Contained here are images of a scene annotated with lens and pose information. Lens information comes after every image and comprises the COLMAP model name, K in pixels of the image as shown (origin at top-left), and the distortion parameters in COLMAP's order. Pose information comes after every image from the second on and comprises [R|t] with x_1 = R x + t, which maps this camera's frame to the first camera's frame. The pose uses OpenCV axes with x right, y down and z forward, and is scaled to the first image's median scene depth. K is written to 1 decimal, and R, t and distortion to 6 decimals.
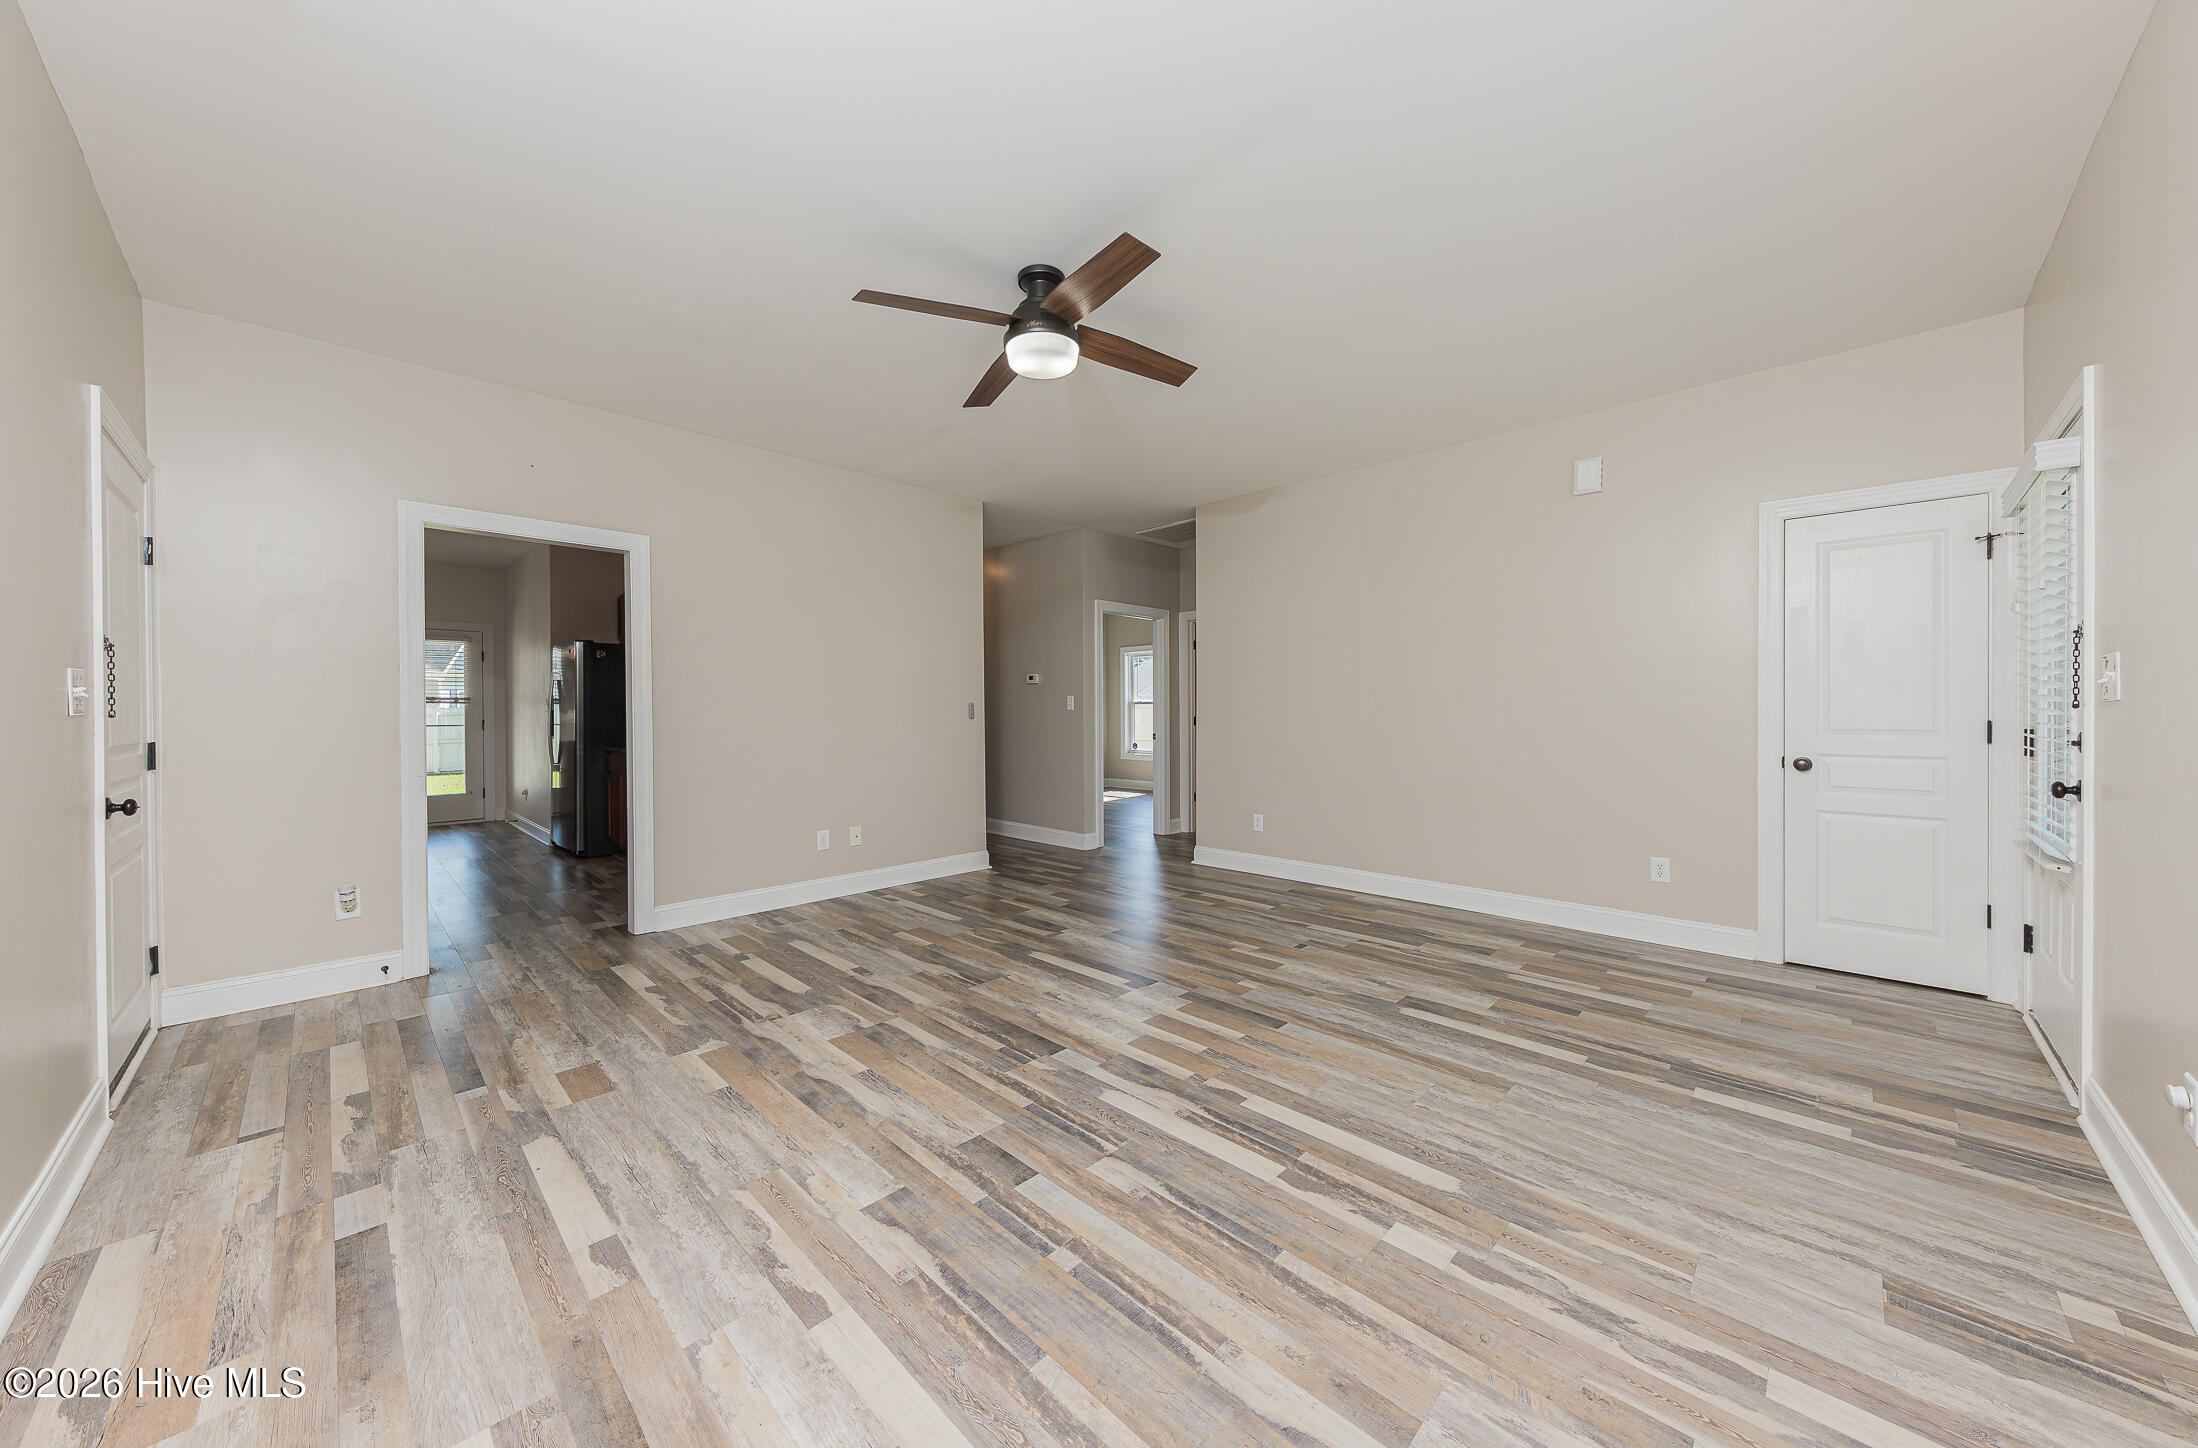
lens RADIAL K [[767.5, 0, 1103.4], [0, 767.5, 717.2], [0, 0, 1]] dist [0.007851, -0.002358]
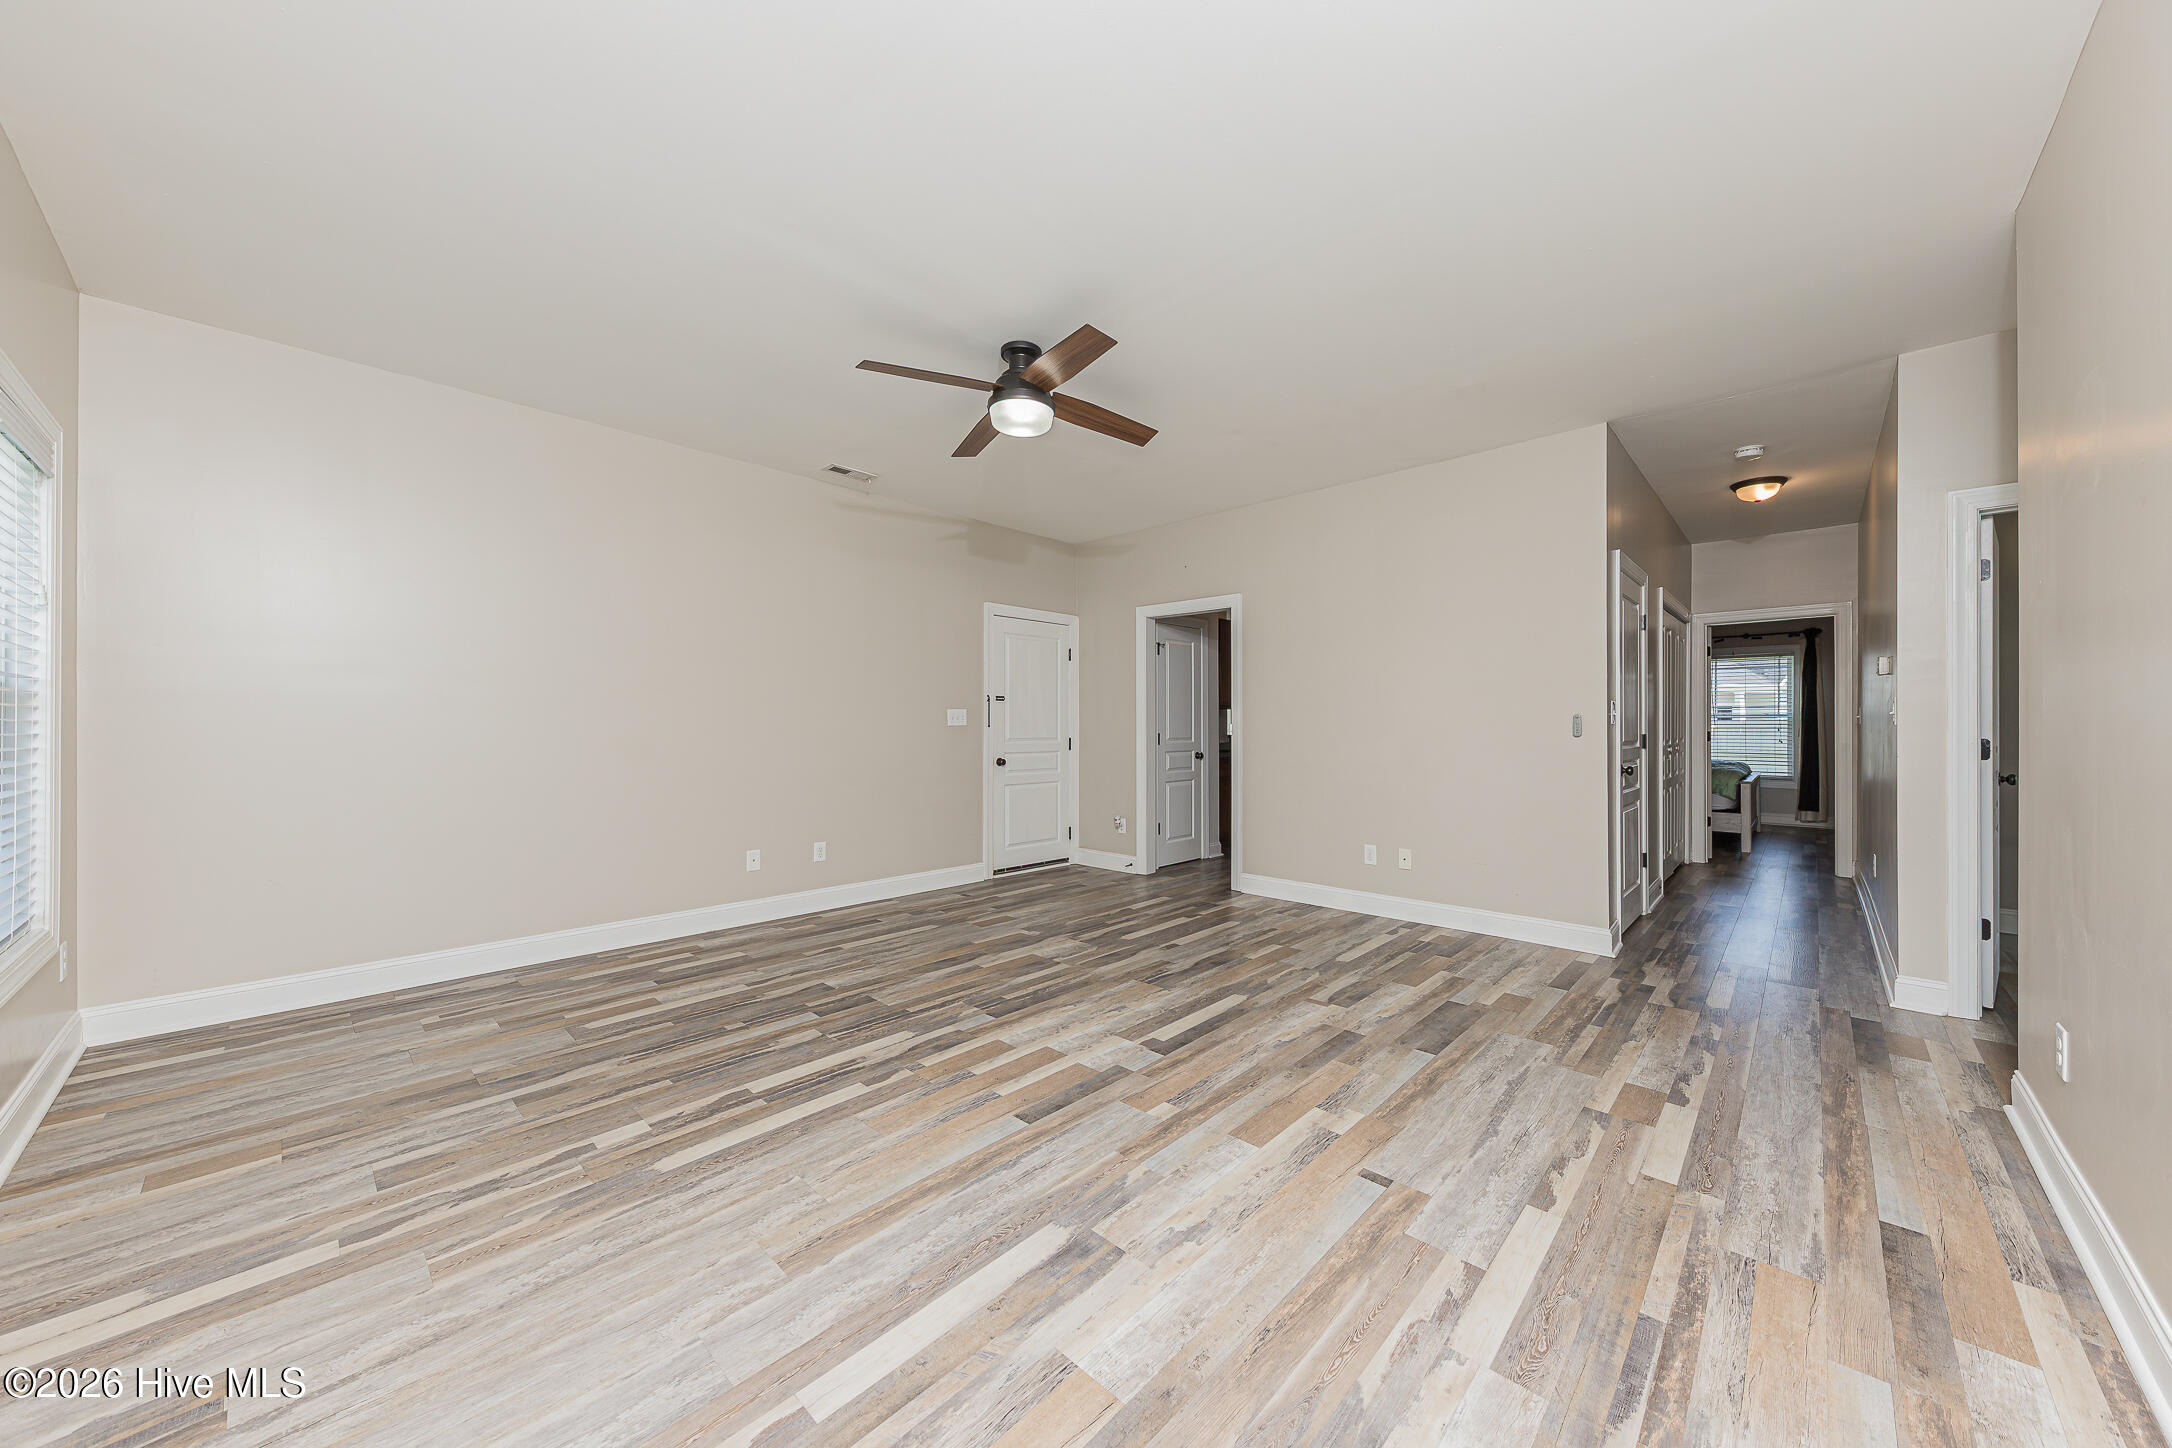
lens RADIAL K [[758.4, 0, 1086.3], [0, 758.4, 721.9], [0, 0, 1]] dist [0.007851, -0.002358]
pose [[0.006879, 0.001932, -0.999974, 1.154574], [-0.009215, 0.999956, 0.001868, -0.012455], [0.999934, 0.009202, 0.006896, 1.202428]]
